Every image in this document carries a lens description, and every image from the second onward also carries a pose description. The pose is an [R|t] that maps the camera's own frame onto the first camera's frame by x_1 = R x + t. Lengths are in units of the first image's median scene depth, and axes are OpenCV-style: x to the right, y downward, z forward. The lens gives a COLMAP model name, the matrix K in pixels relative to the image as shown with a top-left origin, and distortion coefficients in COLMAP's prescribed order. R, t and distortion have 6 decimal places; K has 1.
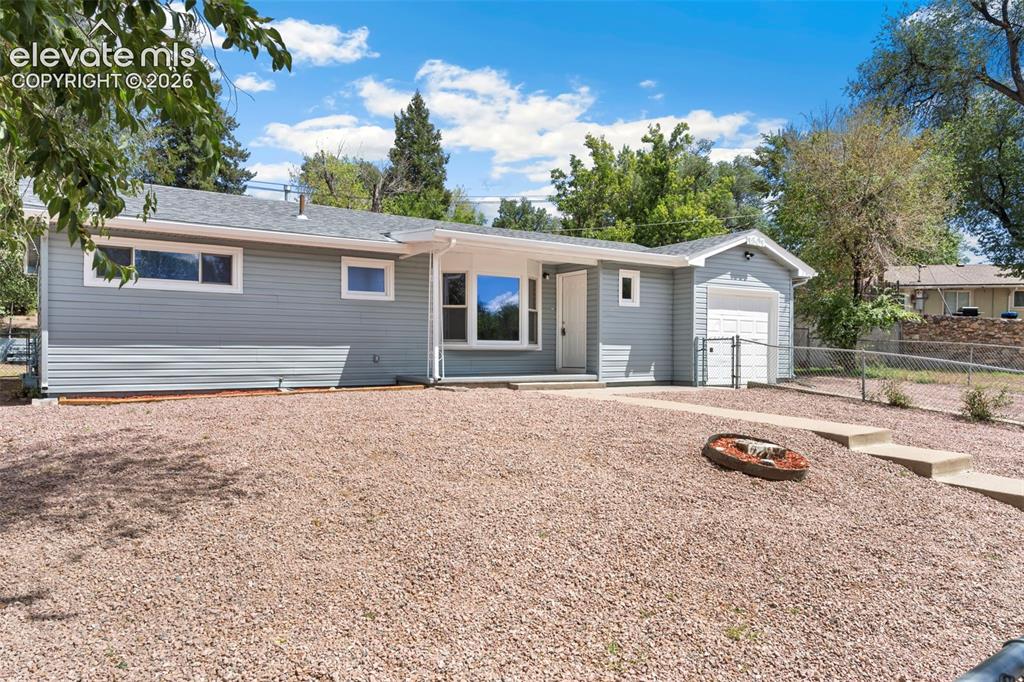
lens RADIAL K [[705.9, 0, 513.6], [0, 705.9, 369.3], [0, 0, 1]] dist [-0.005606, -0.000588]
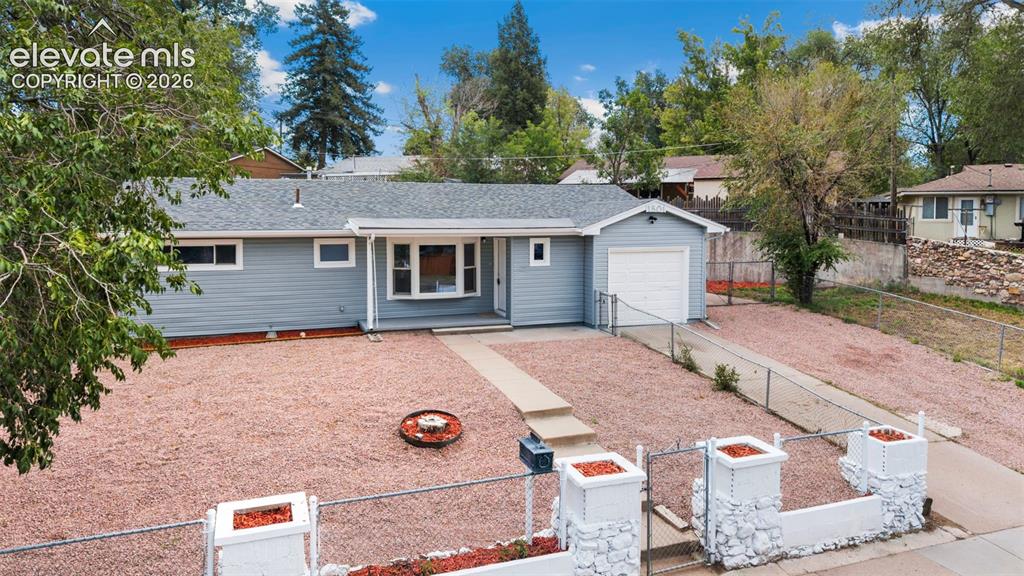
lens RADIAL K [[697.3, 0, 512.0], [0, 697.3, 288.0], [0, 0, 1]] dist [0.019992, -0.006434]
pose [[0.967605, 0.027818, -0.250933, 0.431170], [-0.004140, 0.995526, 0.094397, -0.167880], [0.252436, -0.090301, 0.963391, -0.231514]]
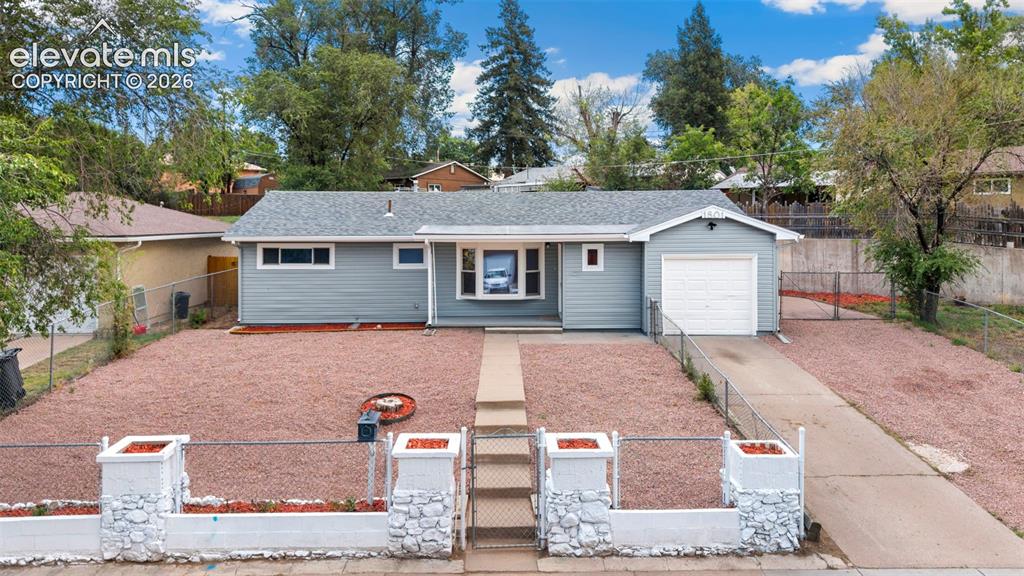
lens RADIAL K [[709.1, 0, 511.8], [0, 709.1, 270.3], [0, 0, 1]] dist [0.051584, -0.070704]
pose [[0.827071, 0.036233, -0.560928, 0.774639], [-0.004158, 0.998287, 0.058354, -0.166562], [0.562082, -0.045931, 0.825805, -0.171148]]
